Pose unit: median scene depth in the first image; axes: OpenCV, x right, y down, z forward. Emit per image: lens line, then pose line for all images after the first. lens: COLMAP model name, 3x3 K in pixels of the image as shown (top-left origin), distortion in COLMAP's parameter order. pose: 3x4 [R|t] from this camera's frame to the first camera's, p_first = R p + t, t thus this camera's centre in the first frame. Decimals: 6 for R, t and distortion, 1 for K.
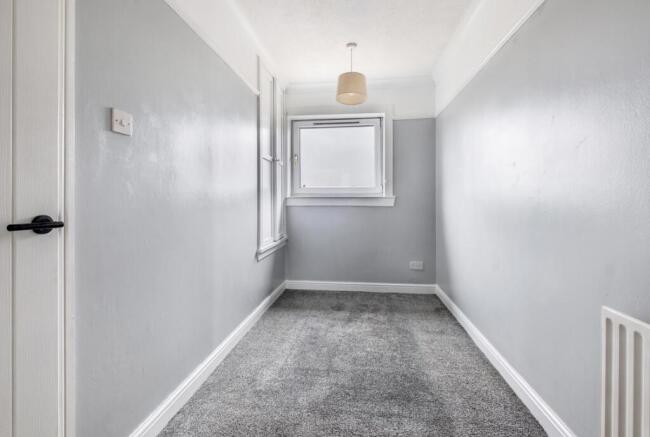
lens RADIAL K [[292.8, 0, 321.7], [0, 292.8, 202.7], [0, 0, 1]] dist [0.001070, -0.003450]
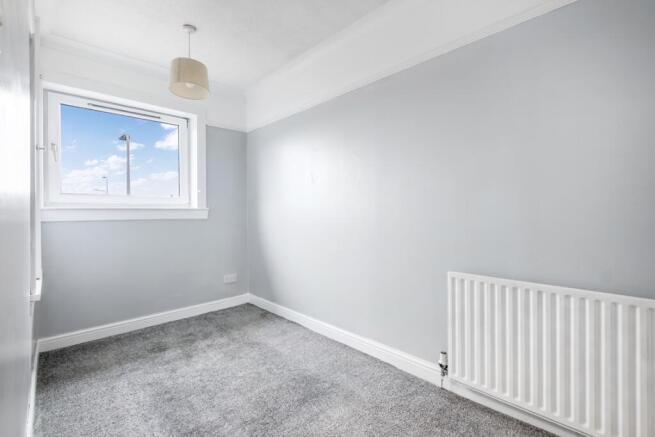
lens RADIAL K [[290.1, 0, 329.4], [0, 290.1, 214.0], [0, 0, 1]] dist [-0.002842, -0.002965]
pose [[0.628329, -0.007534, 0.777912, -0.291939], [0.012803, 0.999918, -0.000658, 0.003633], [-0.777843, 0.010373, 0.628373, 0.167351]]
